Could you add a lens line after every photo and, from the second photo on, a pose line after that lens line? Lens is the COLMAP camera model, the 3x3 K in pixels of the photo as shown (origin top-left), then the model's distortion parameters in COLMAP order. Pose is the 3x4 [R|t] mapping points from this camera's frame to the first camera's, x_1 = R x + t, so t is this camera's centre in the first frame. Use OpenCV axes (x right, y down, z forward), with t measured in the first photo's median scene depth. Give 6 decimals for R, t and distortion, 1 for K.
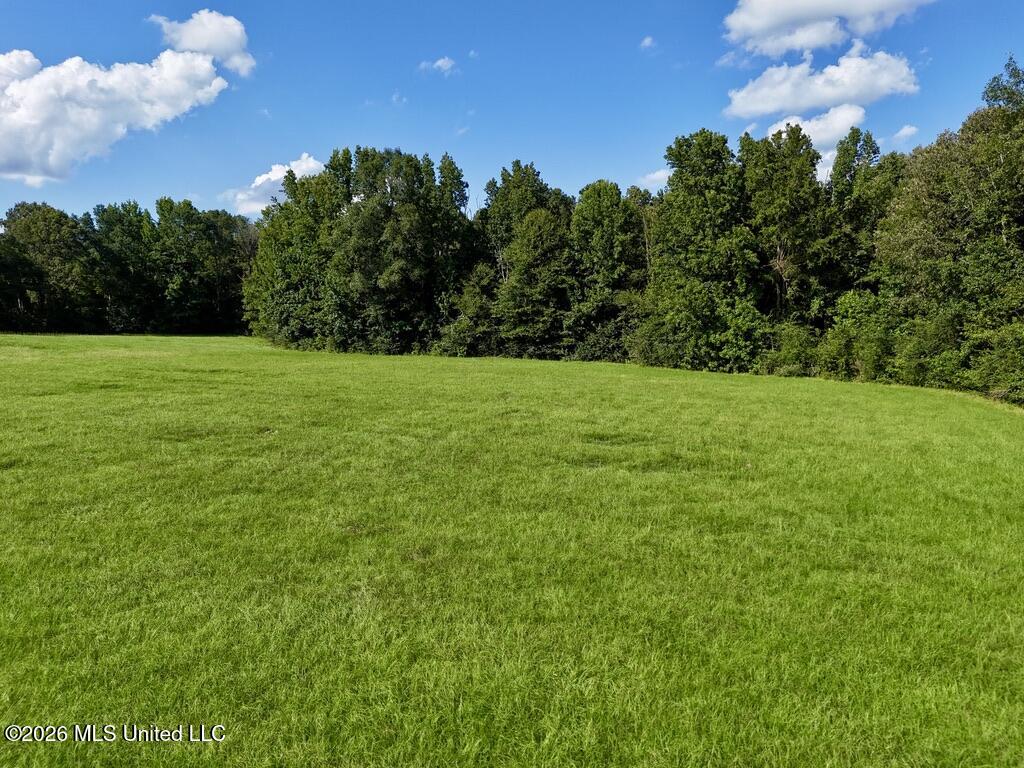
lens RADIAL K [[743.7, 0, 511.5], [0, 743.7, 388.8], [0, 0, 1]] dist [0.058119, -0.060459]
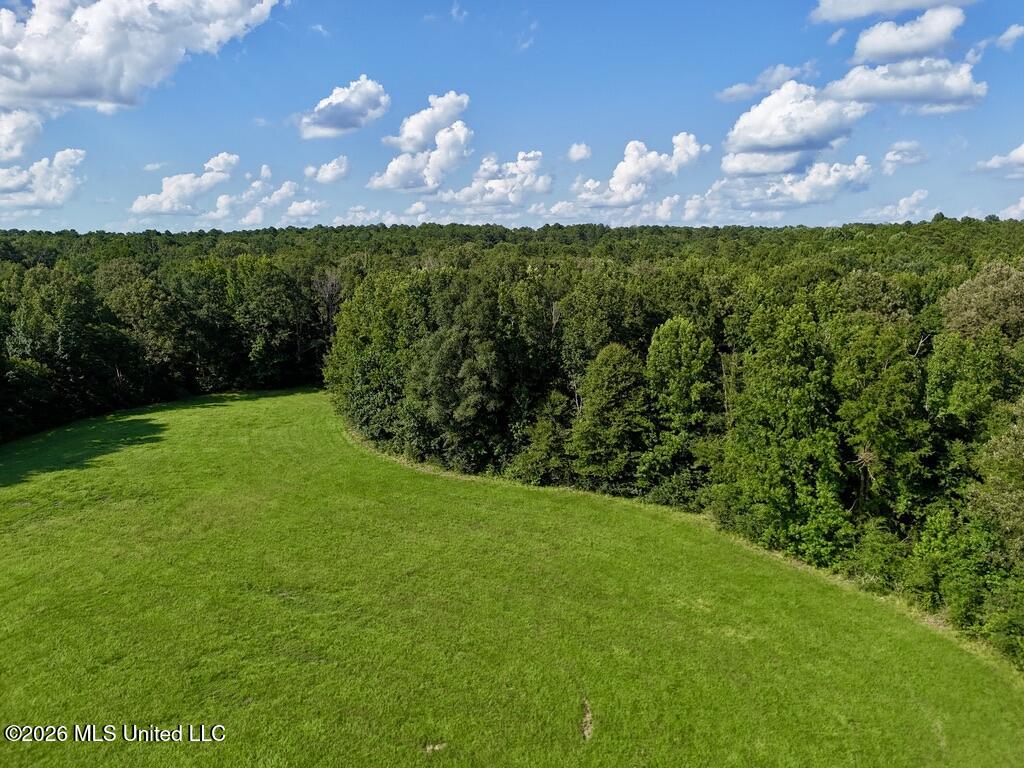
lens RADIAL K [[743.7, 0, 501.3], [0, 743.7, 388.7], [0, 0, 1]] dist [0.058119, -0.060459]
pose [[0.995309, 0.010396, -0.096186, -0.017008], [0.000435, 0.993719, 0.111907, -0.292692], [0.096746, -0.111424, 0.989053, -0.001532]]
